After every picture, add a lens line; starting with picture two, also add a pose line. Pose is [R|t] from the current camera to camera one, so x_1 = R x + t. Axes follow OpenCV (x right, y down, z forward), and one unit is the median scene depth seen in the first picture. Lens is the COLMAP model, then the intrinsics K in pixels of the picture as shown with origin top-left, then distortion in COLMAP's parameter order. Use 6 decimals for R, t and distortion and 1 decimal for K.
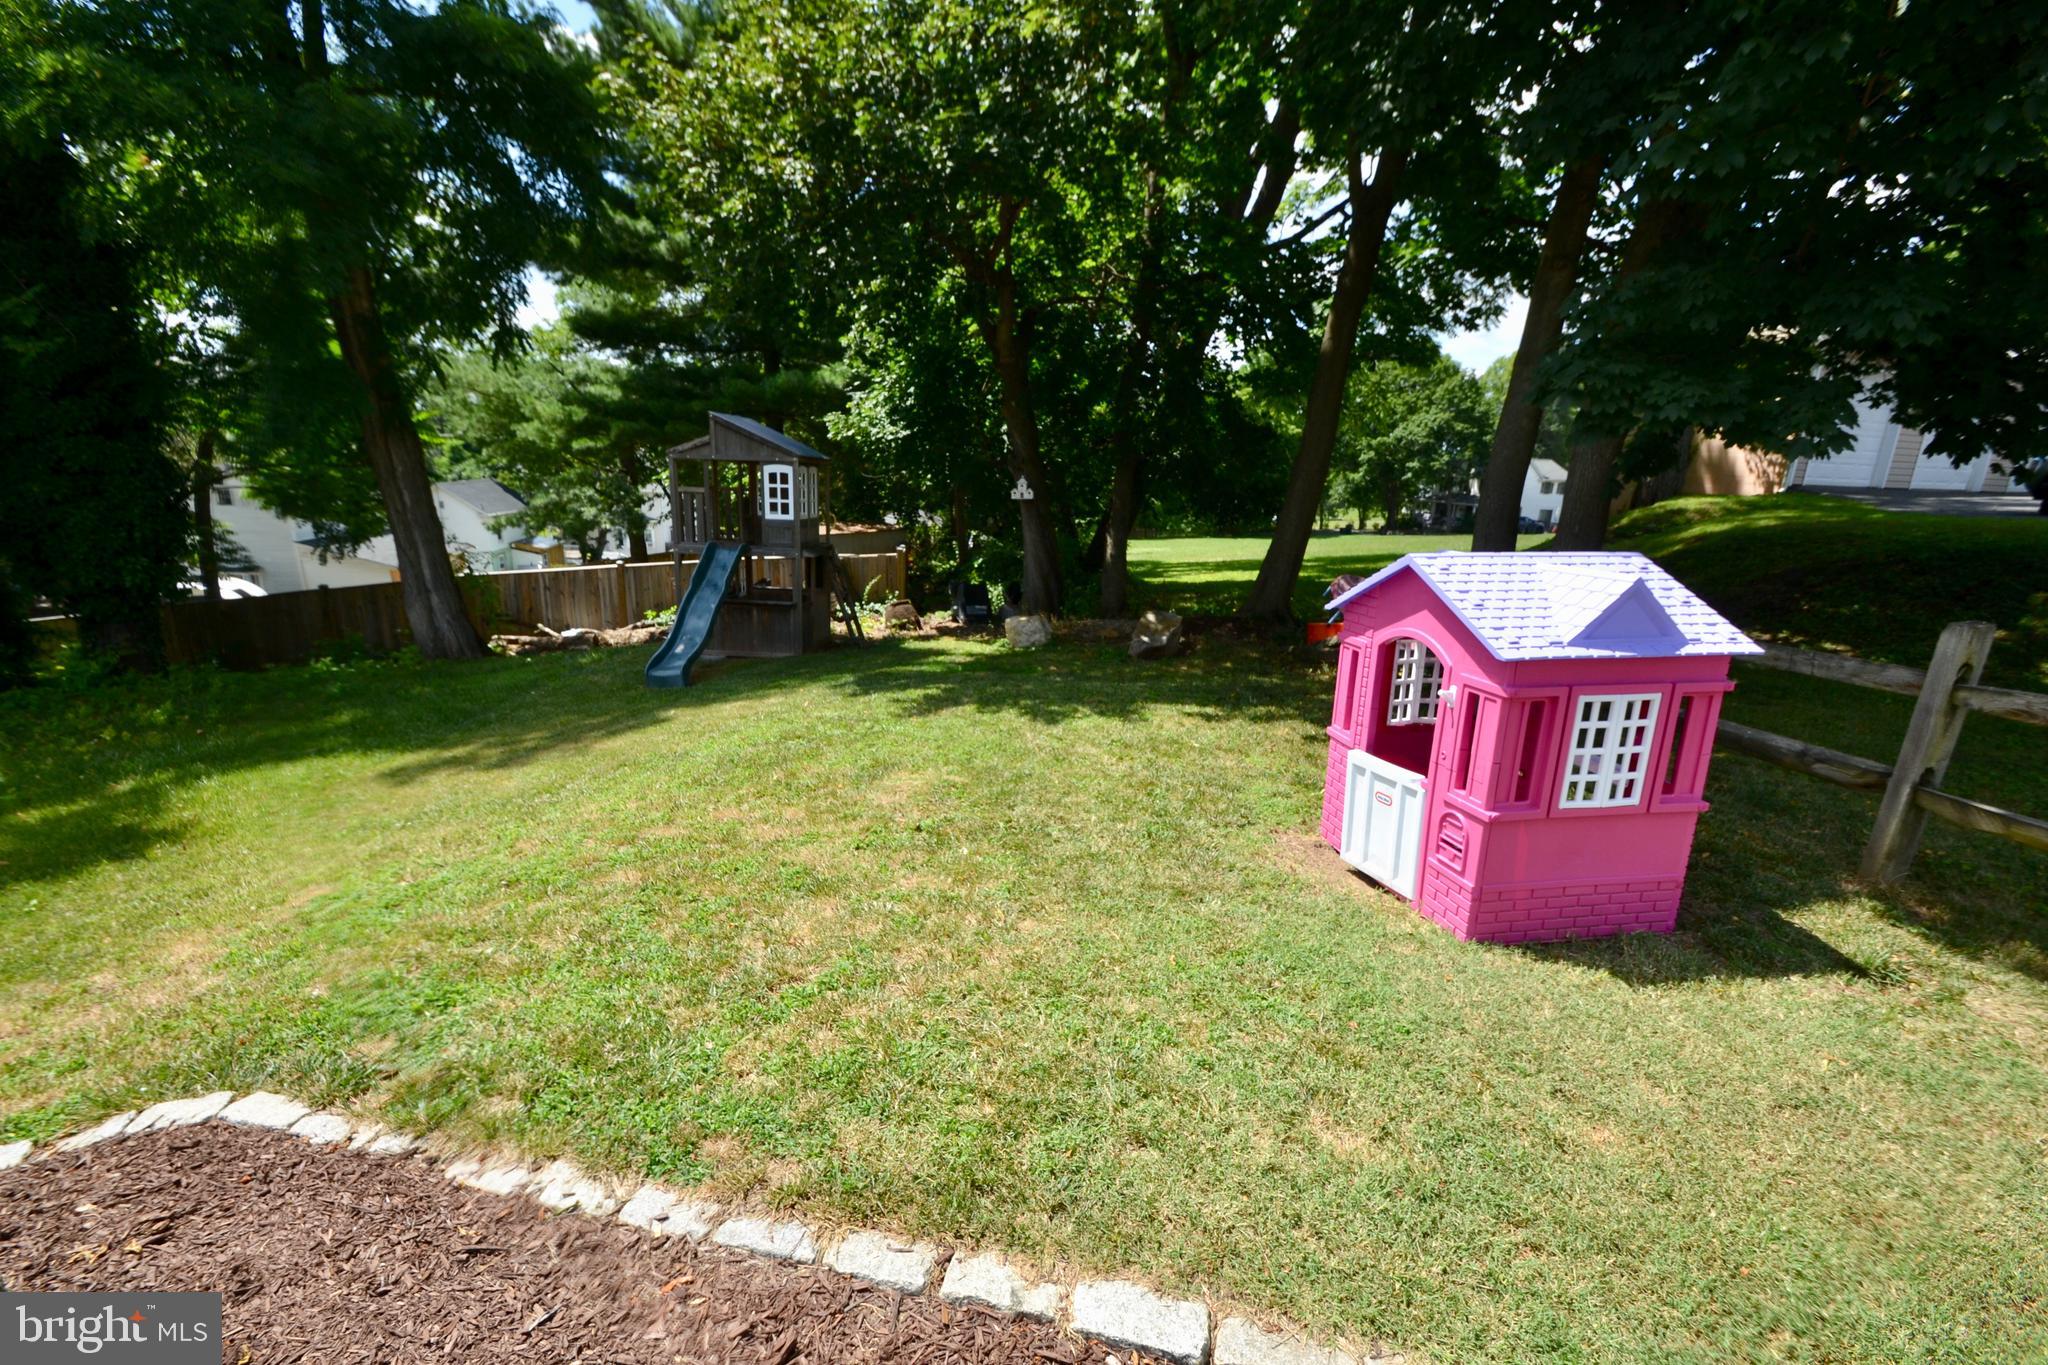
lens RADIAL K [[906.6, 0, 1025.4], [0, 906.6, 712.2], [0, 0, 1]] dist [-0.001734, -0.000669]
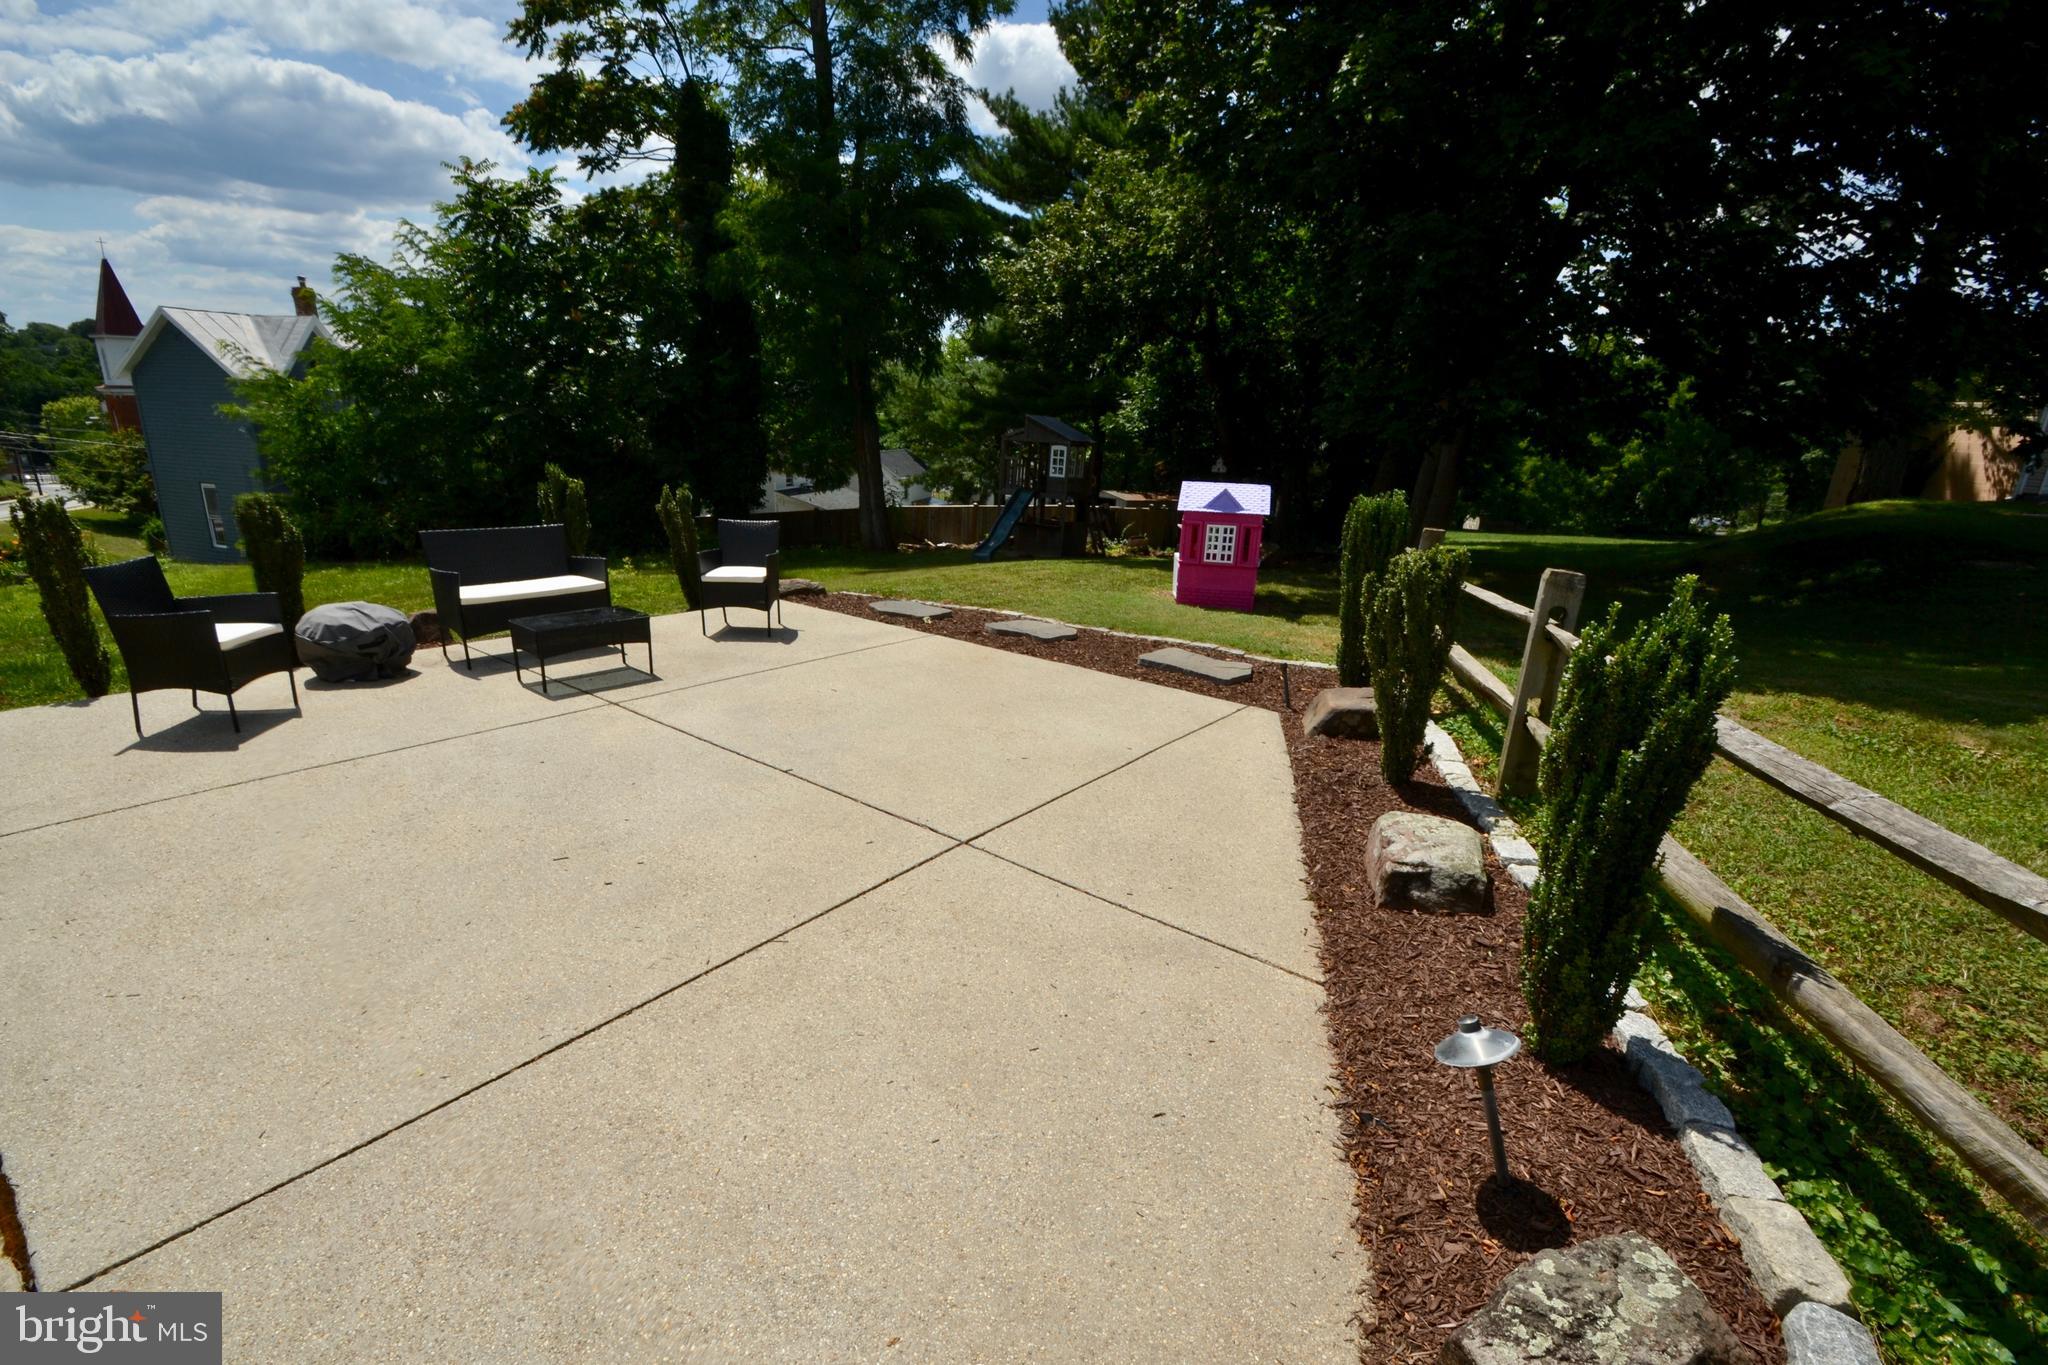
lens RADIAL K [[906.6, 0, 1025.4], [0, 906.6, 712.2], [0, 0, 1]] dist [-0.001734, -0.000669]
pose [[0.924437, 0.133864, -0.357067, 0.187165], [-0.126971, 0.990983, 0.042792, 0.088170], [0.359576, 0.005779, 0.933098, -0.336730]]
